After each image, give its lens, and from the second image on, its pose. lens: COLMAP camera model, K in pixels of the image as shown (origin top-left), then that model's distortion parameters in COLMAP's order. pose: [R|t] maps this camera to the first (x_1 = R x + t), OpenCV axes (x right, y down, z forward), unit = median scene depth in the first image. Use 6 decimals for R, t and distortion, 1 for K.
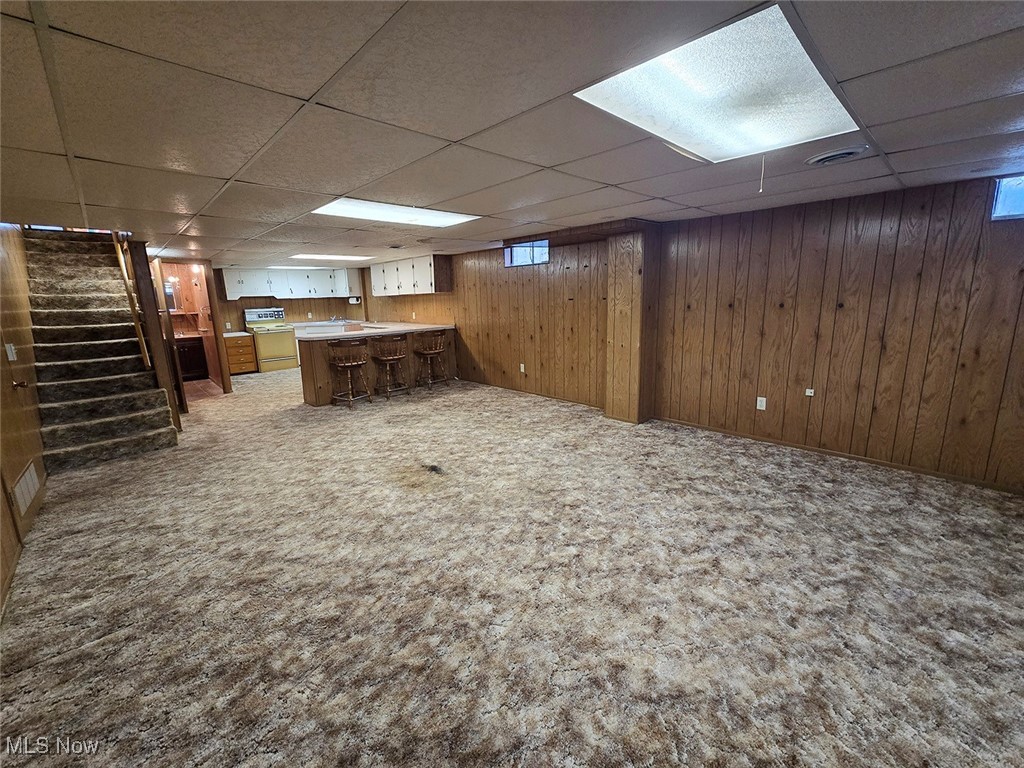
lens RADIAL K [[421.0, 0, 505.6], [0, 421.0, 378.6], [0, 0, 1]] dist [0.002931, -0.001510]
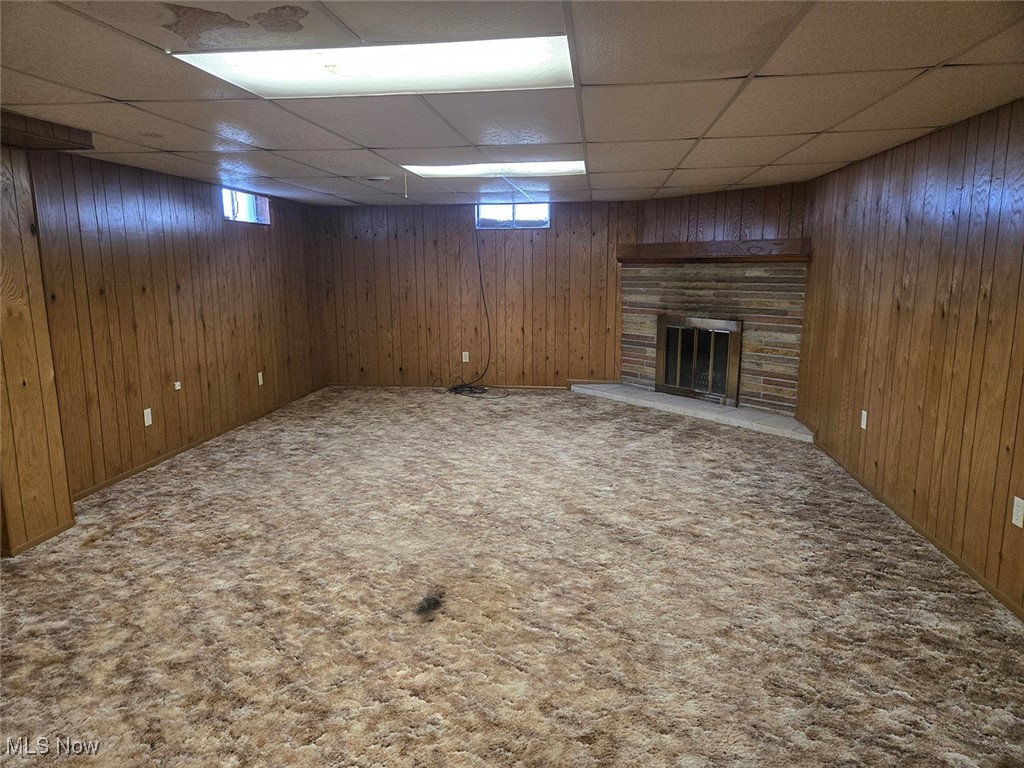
lens RADIAL K [[685.1, 0, 511.9], [0, 685.1, 382.9], [0, 0, 1]] dist [0.006437, -0.001772]
pose [[-0.639002, -0.097990, 0.762938, -0.634240], [0.177954, 0.946112, 0.270563, -0.183126], [-0.748337, 0.308658, -0.587130, 1.015371]]
